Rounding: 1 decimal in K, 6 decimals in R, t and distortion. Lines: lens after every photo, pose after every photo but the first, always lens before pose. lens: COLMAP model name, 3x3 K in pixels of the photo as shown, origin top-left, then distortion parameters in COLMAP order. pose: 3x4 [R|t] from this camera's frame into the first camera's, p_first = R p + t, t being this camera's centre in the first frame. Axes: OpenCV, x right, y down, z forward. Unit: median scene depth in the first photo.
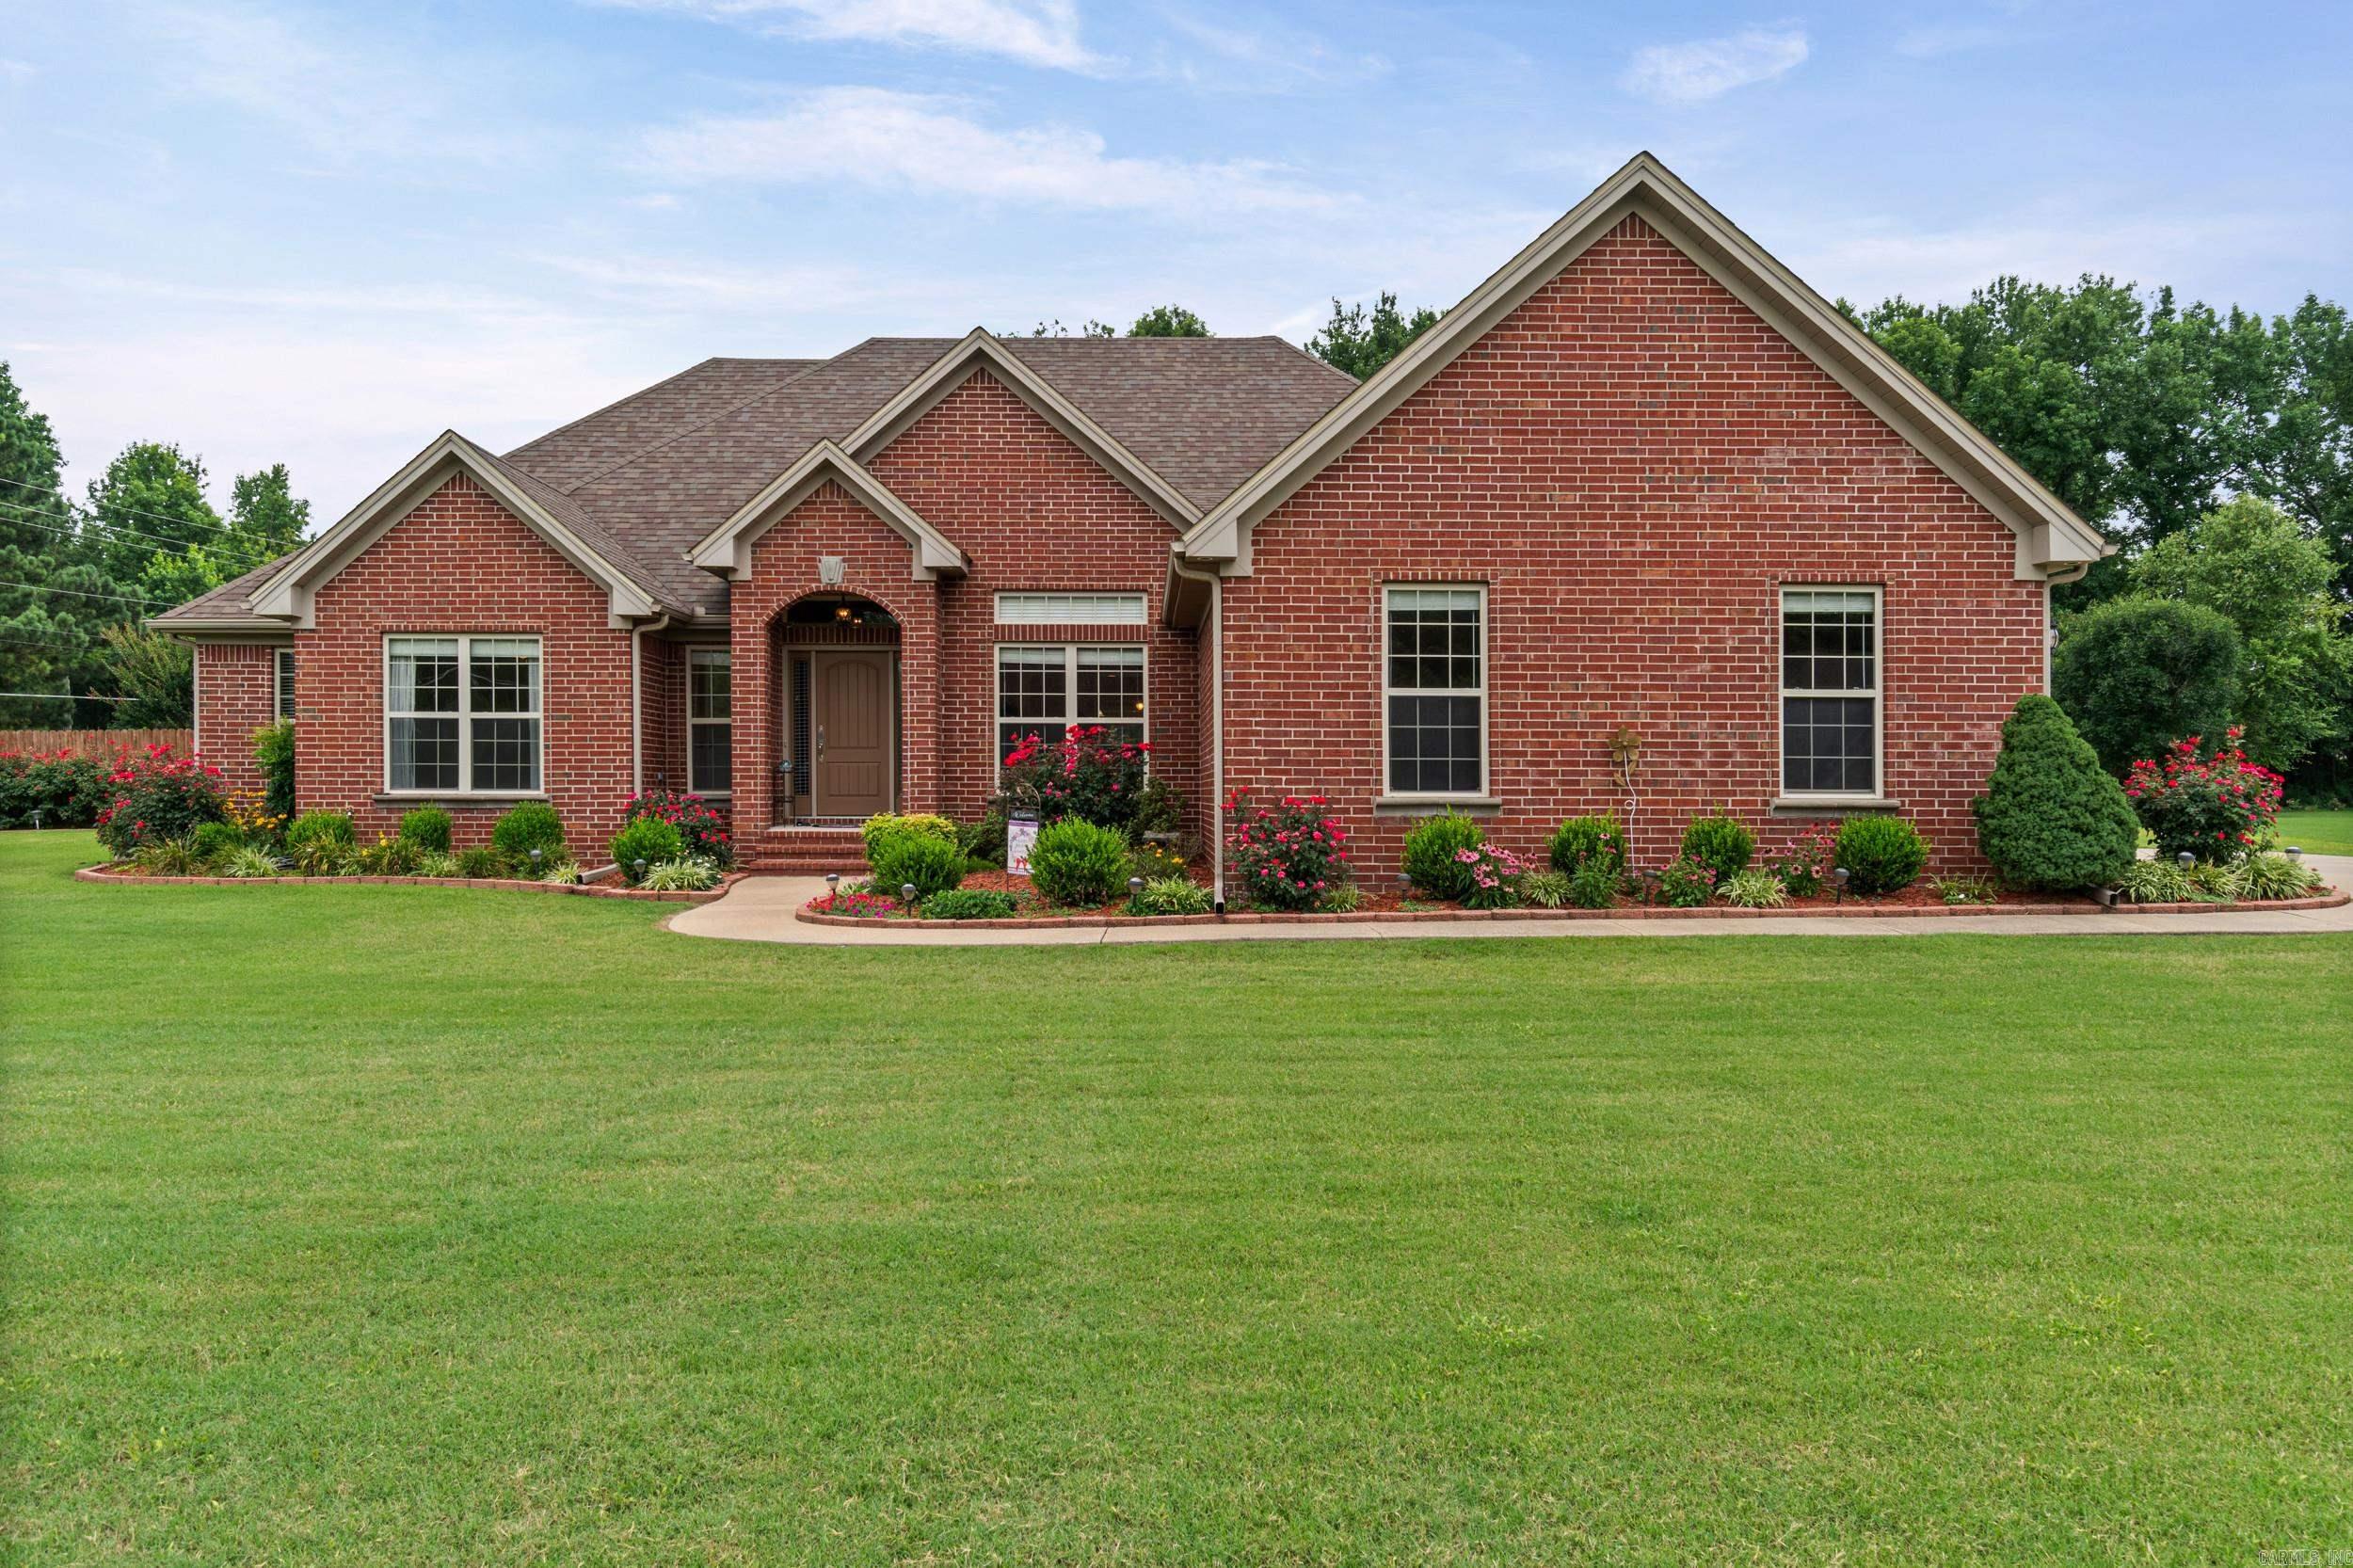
lens RADIAL K [[1744.6, 0, 1142.8], [0, 1744.6, 828.8], [0, 0, 1]] dist [-0.004712, 0.003565]
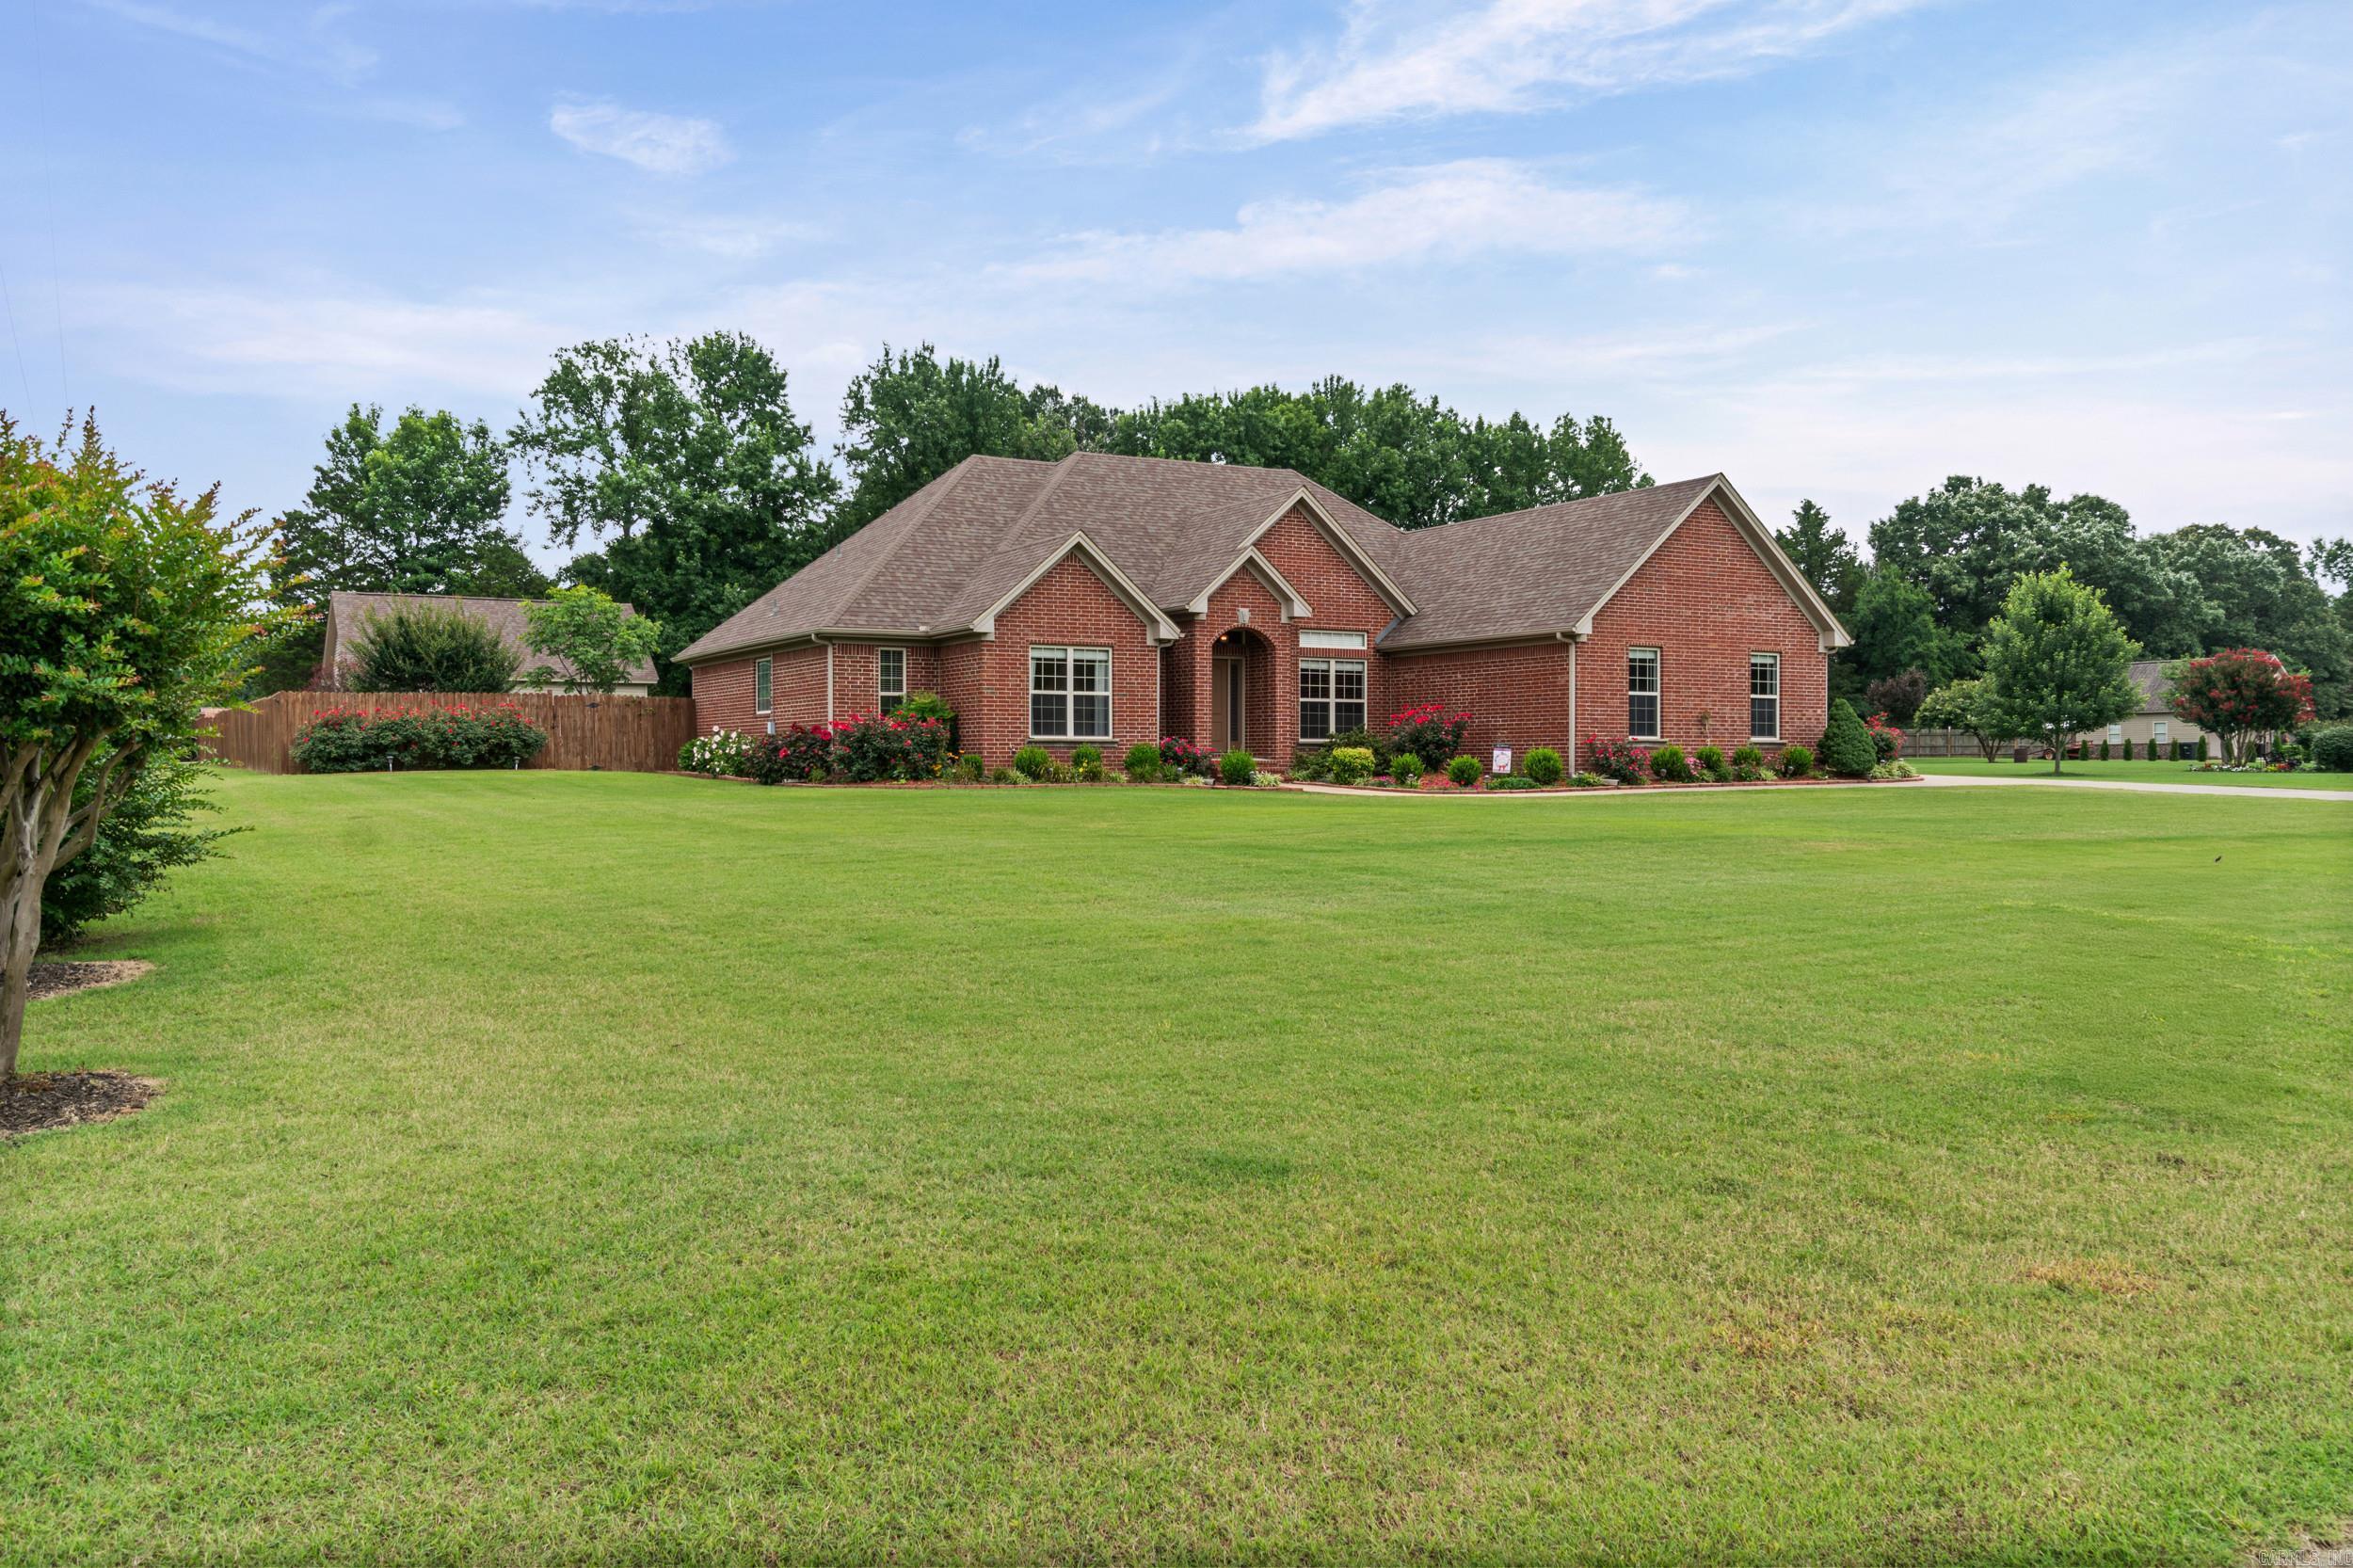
lens RADIAL K [[1744.6, 0, 1155.5], [0, 1744.6, 775.6], [0, 0, 1]] dist [-0.004712, 0.003565]
pose [[0.881142, -0.006674, 0.472805, -1.129714], [0.012445, 0.999881, -0.009079, 0.033401], [-0.472688, 0.013884, 0.881120, -0.557788]]
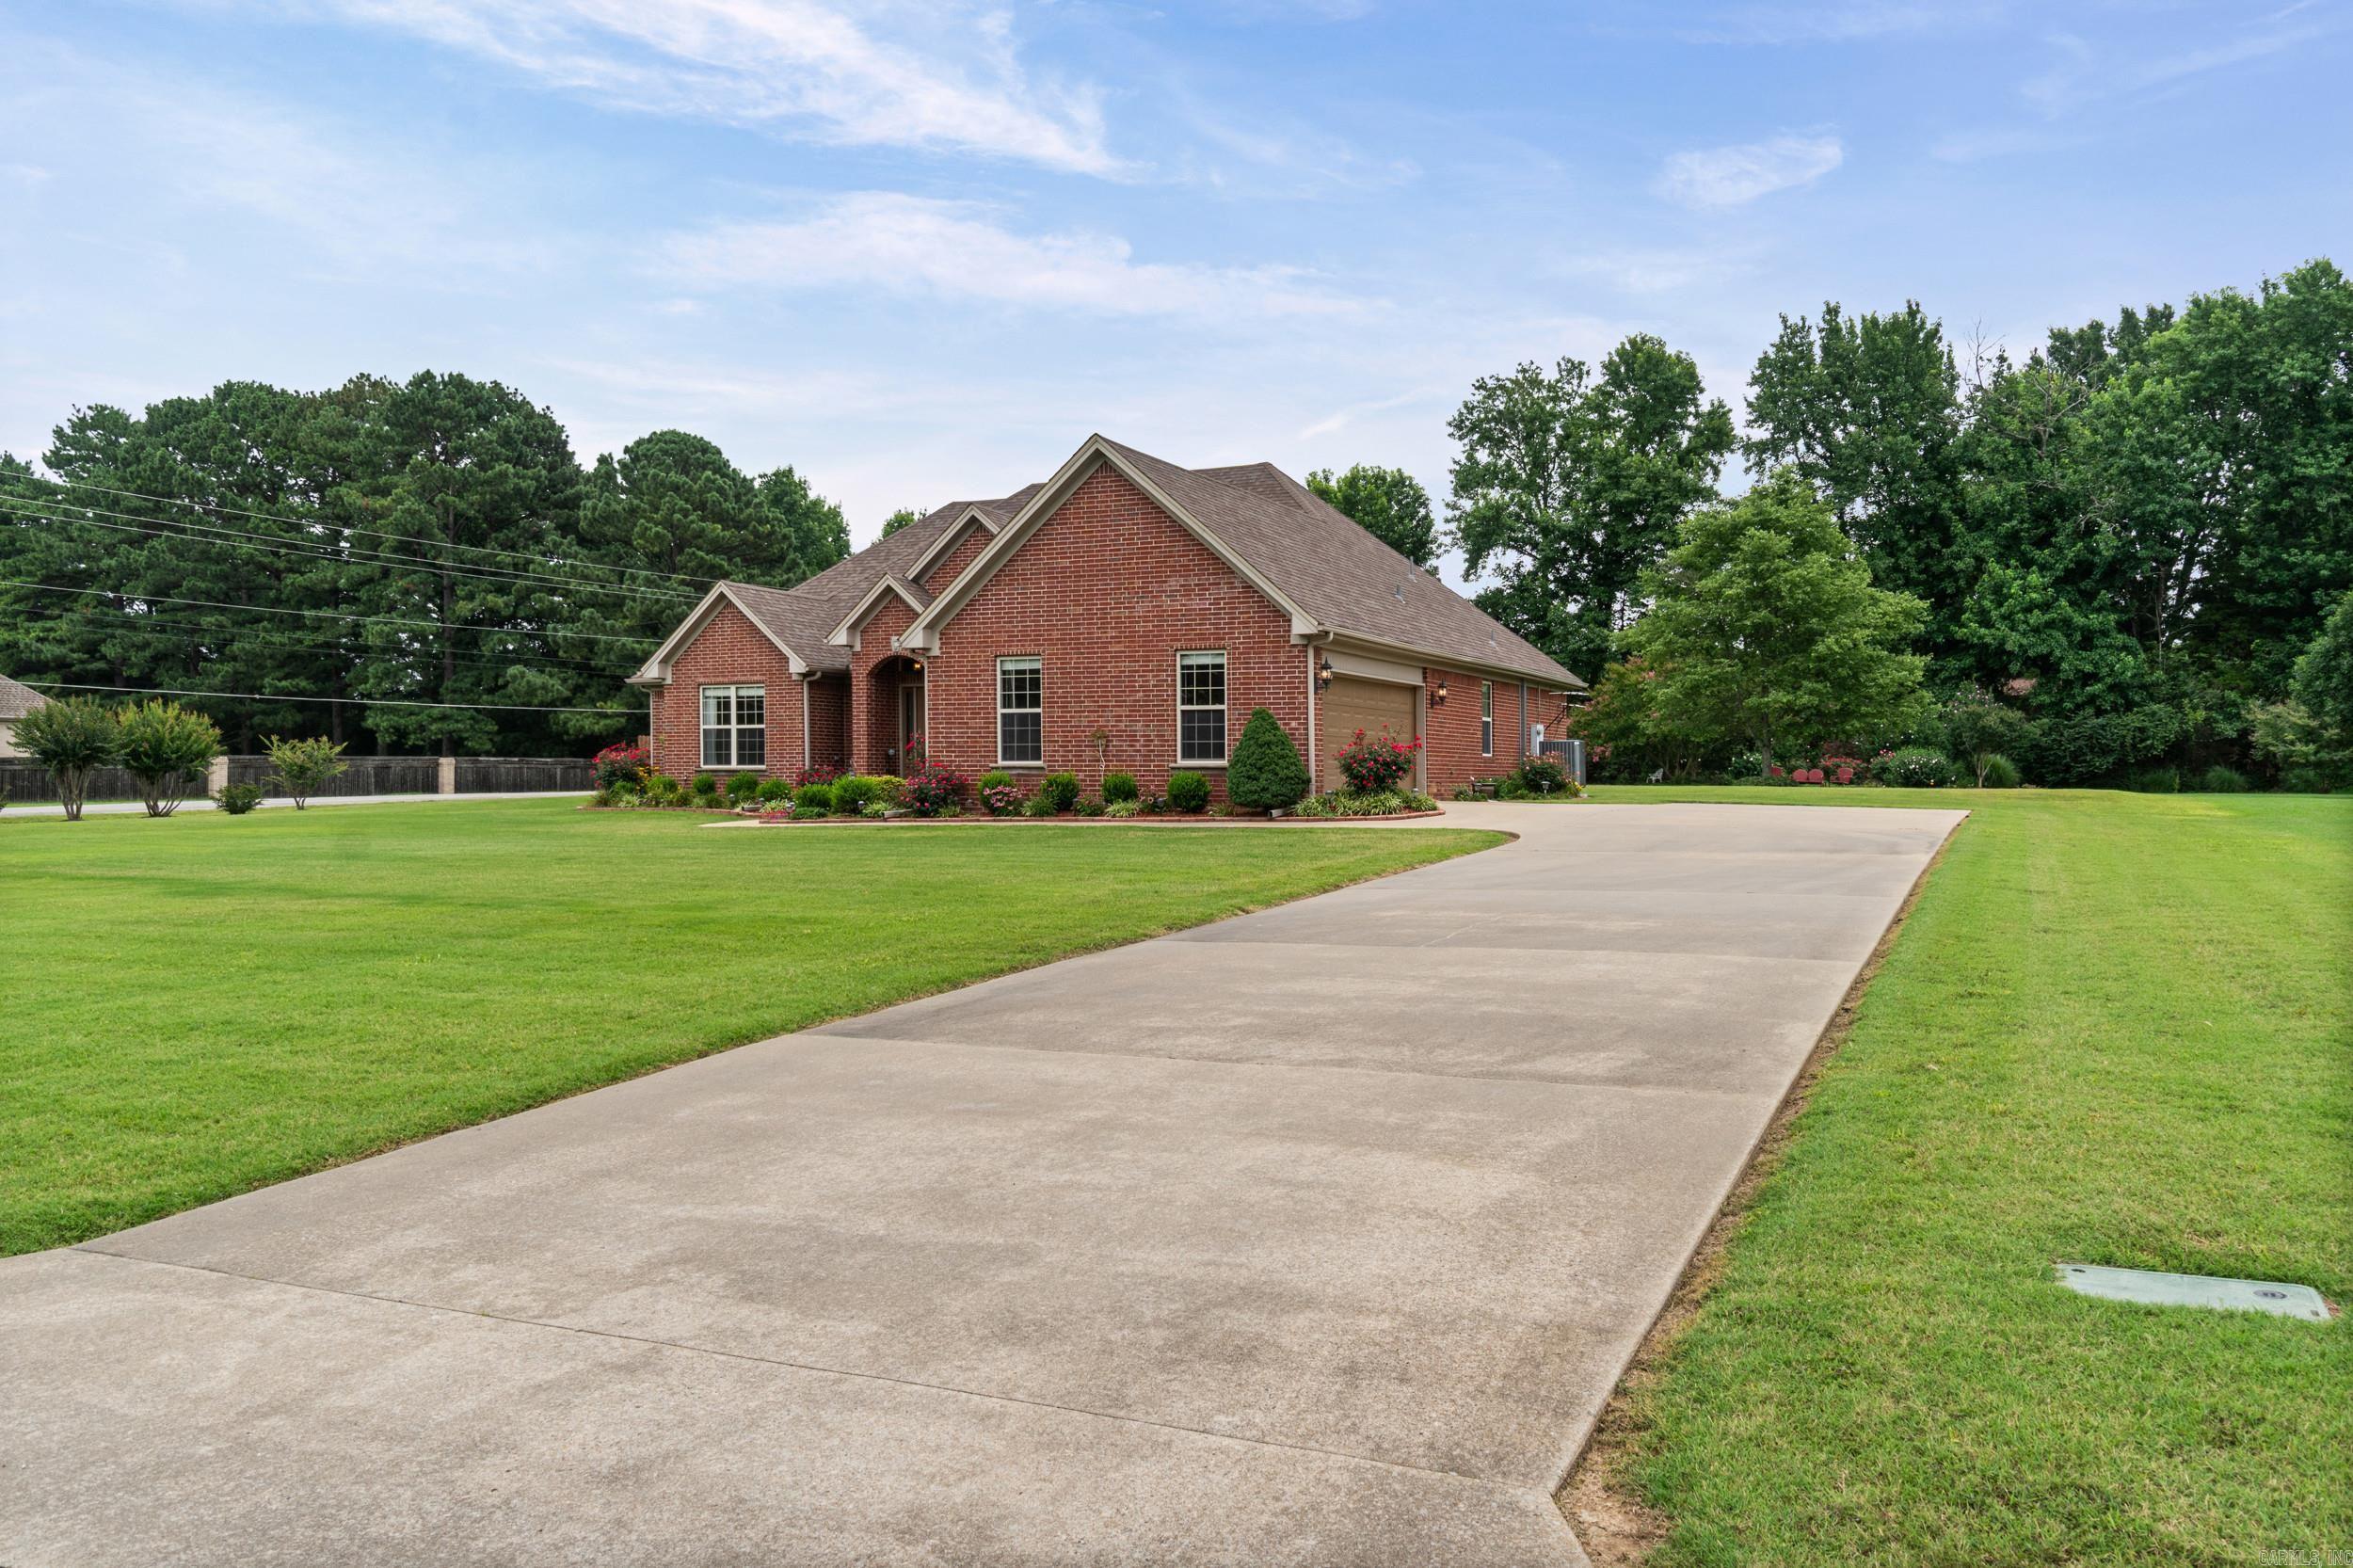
lens RADIAL K [[1744.6, 0, 1169.1], [0, 1744.6, 798.1], [0, 0, 1]] dist [-0.004712, 0.003565]
pose [[0.904061, 0.001163, -0.427402, 0.871480], [-0.004789, 0.999961, -0.007409, 0.026130], [0.427377, 0.008745, 0.904031, -0.538183]]
